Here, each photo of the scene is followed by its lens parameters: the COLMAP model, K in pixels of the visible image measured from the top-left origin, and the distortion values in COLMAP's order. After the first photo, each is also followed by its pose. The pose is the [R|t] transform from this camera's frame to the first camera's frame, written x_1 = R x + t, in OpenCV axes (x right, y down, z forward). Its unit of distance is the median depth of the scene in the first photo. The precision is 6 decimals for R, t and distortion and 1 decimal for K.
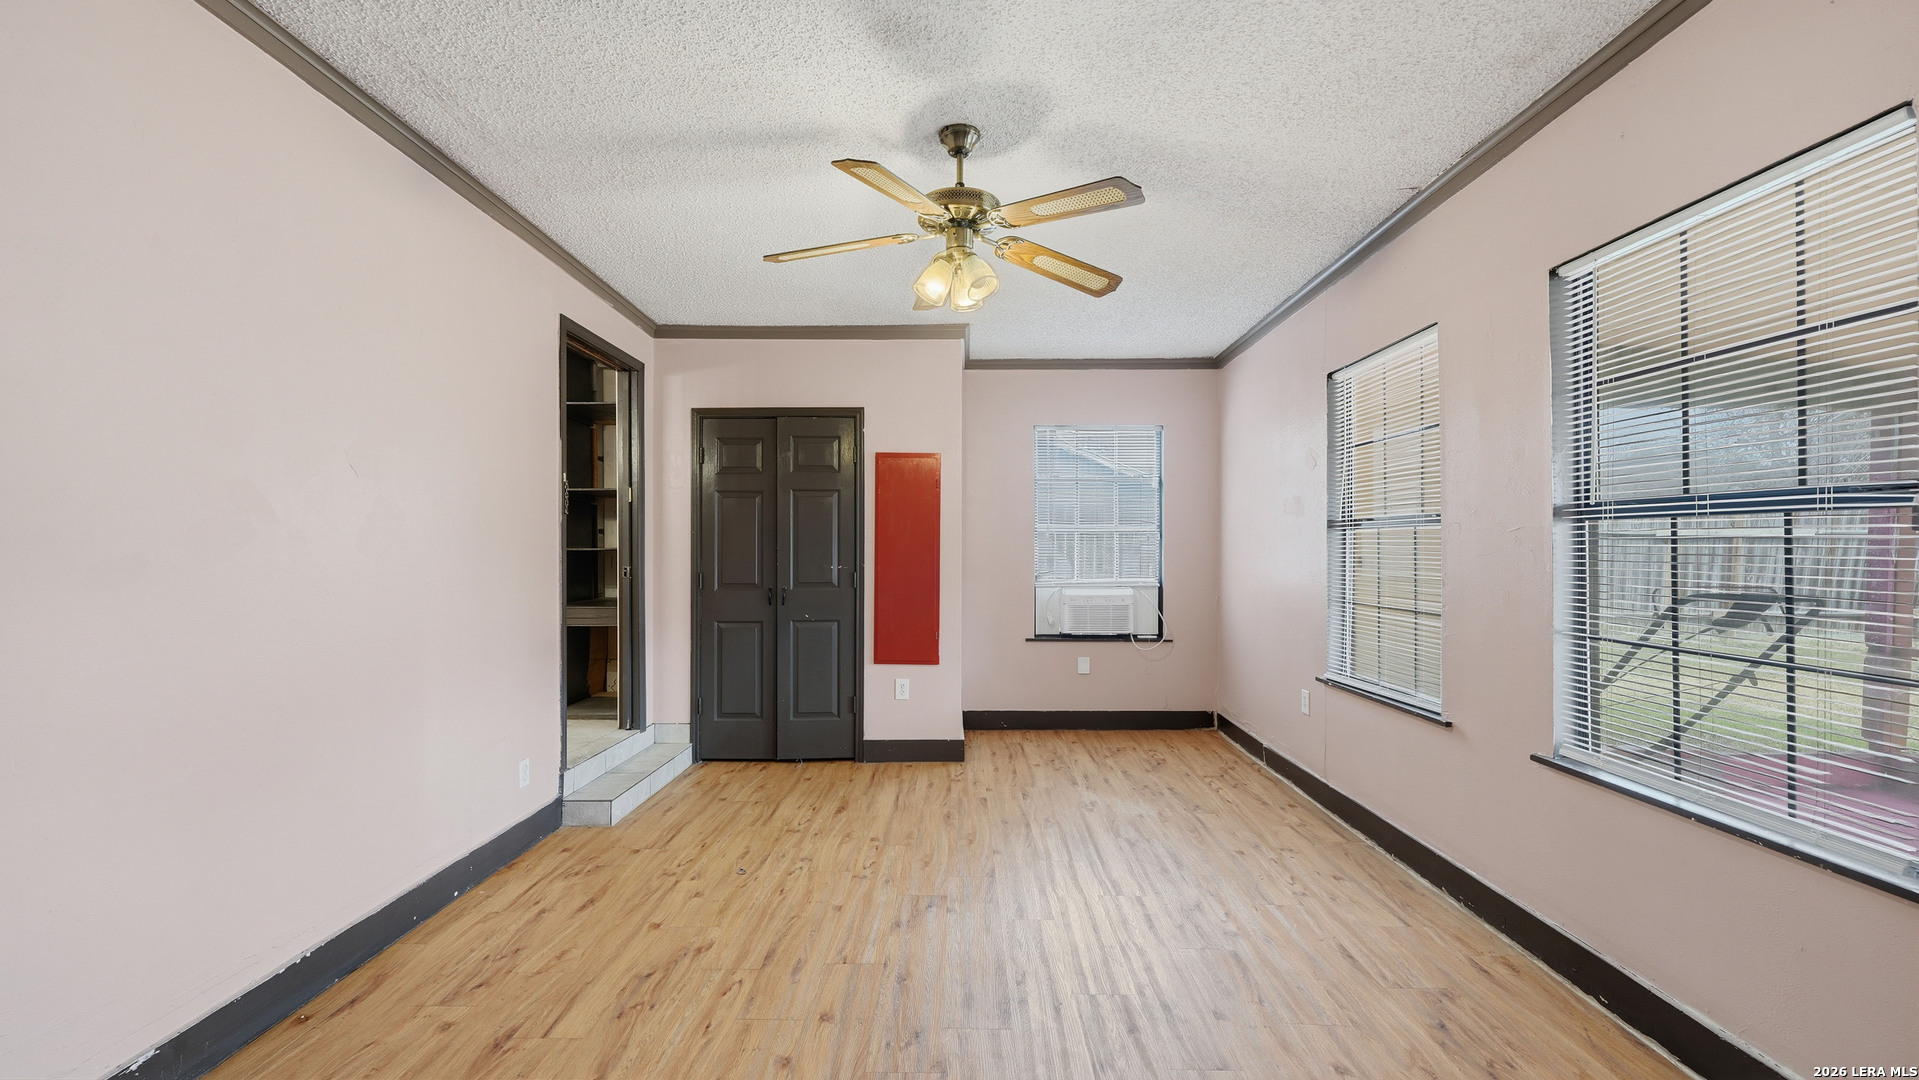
lens RADIAL K [[773.1, 0, 957.3], [0, 773.1, 545.8], [0, 0, 1]] dist [-0.003074, 0.001089]
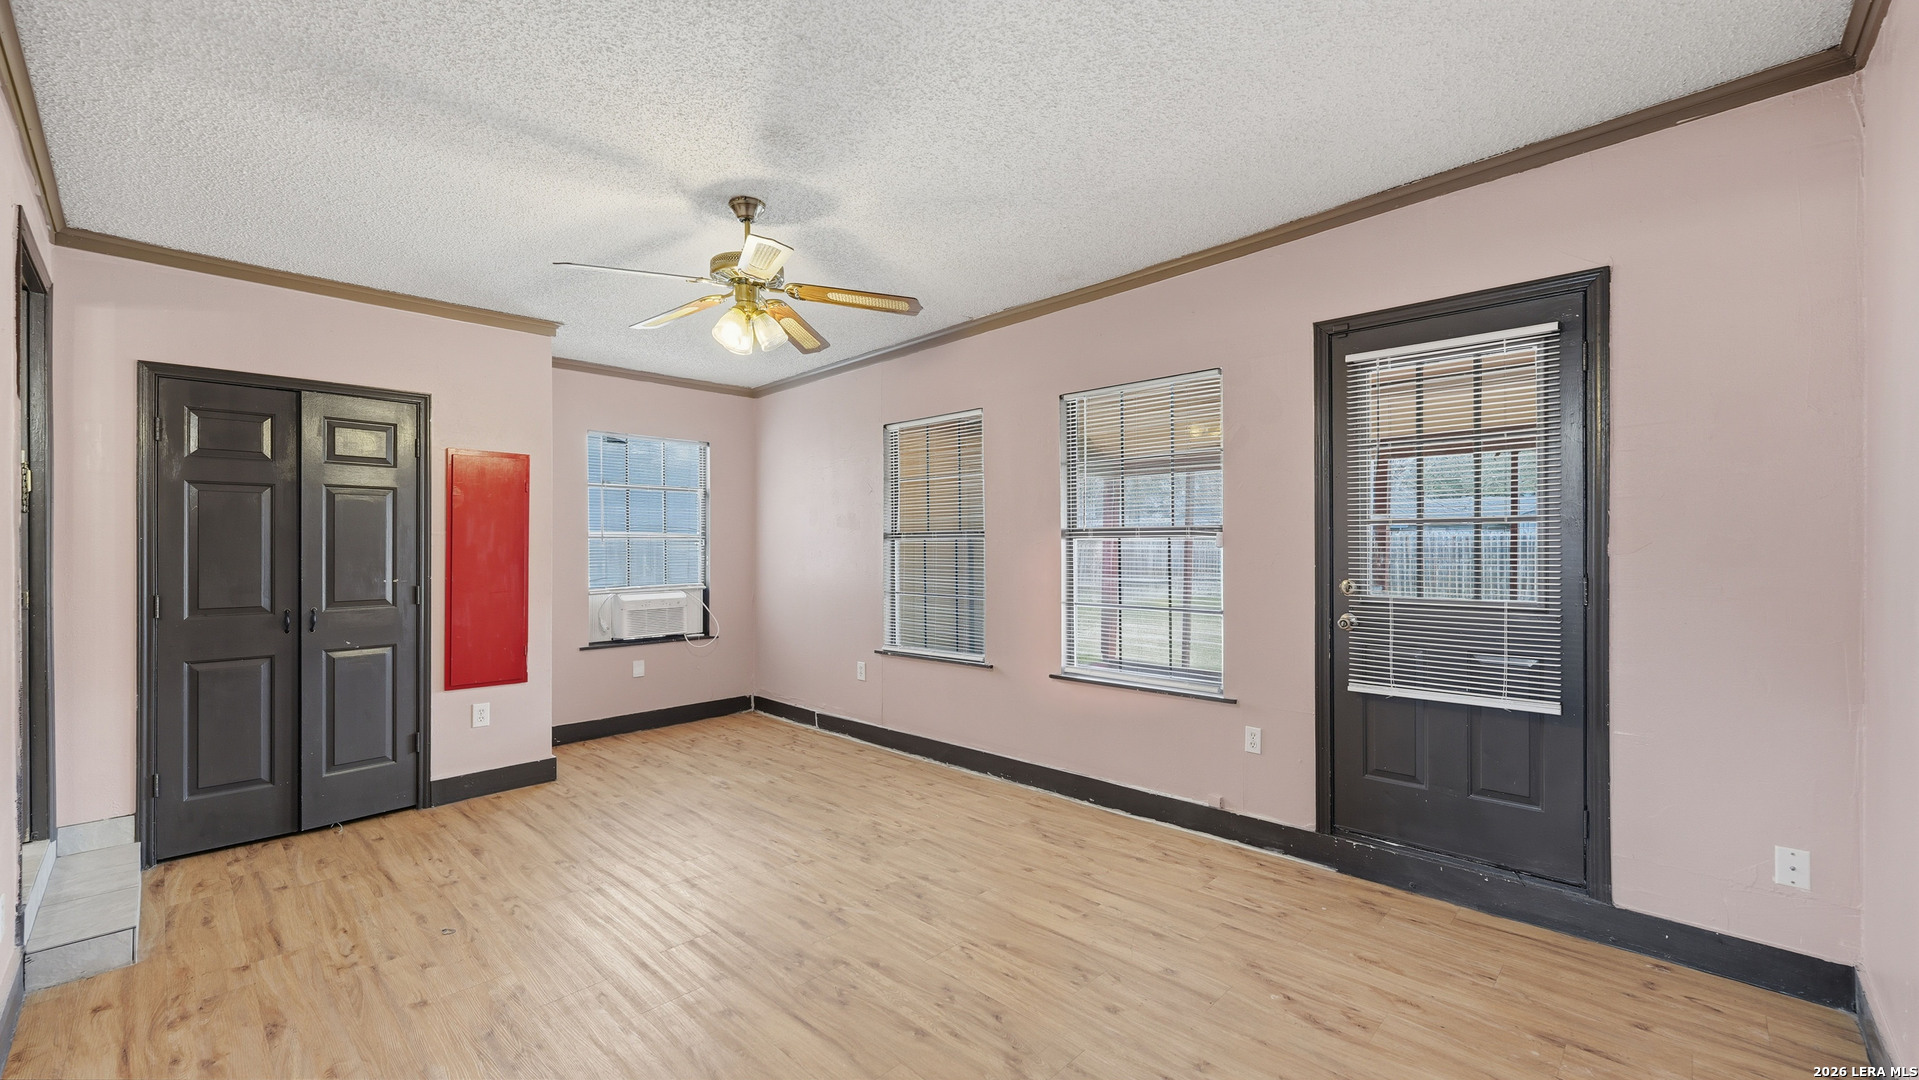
lens RADIAL K [[773.1, 0, 959.5], [0, 773.1, 542.5], [0, 0, 1]] dist [-0.003074, 0.001089]
pose [[0.682777, 0.000455, 0.730627, -0.361546], [0.002185, 0.999994, -0.002664, -0.010726], [-0.730624, 0.003415, 0.682772, -0.015148]]
